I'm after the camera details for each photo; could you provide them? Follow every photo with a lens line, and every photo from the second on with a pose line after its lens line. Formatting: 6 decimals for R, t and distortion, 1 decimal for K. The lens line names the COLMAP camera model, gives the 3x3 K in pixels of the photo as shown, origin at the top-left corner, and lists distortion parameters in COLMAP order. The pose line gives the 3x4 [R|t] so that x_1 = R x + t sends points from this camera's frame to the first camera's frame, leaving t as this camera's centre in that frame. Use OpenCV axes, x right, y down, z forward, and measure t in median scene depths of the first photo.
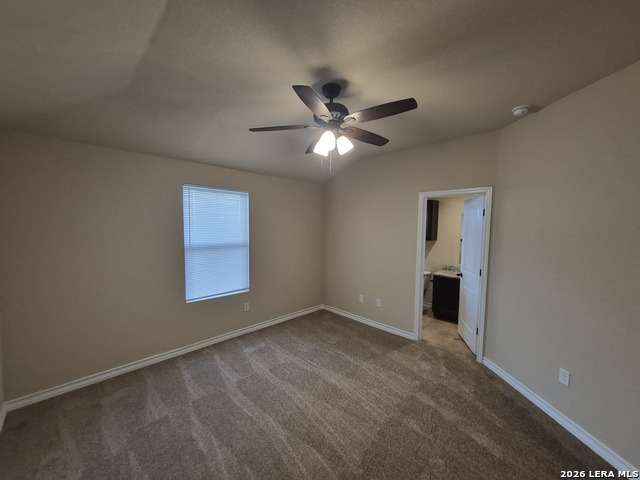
lens RADIAL K [[251.3, 0, 315.3], [0, 251.3, 243.1], [0, 0, 1]] dist [0.007868, 0.000122]
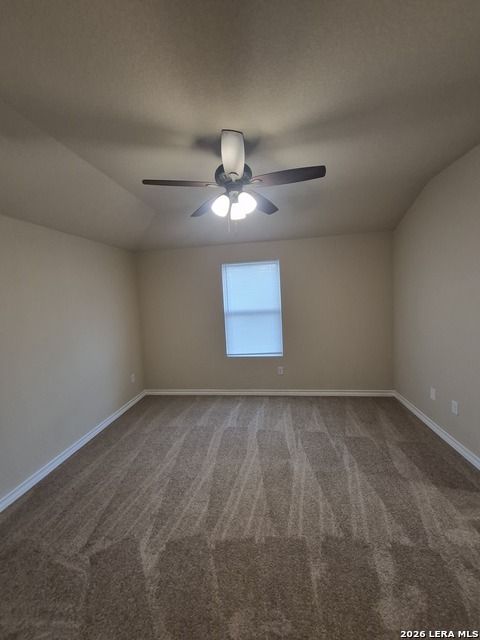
lens RADIAL K [[251.3, 0, 236.1], [0, 251.3, 314.4], [0, 0, 1]] dist [0.007868, 0.000122]
pose [[0.608195, 0.017377, -0.793598, 0.525633], [0.002660, 0.999710, 0.023929, -0.005278], [0.793784, -0.016665, 0.607972, 0.263747]]
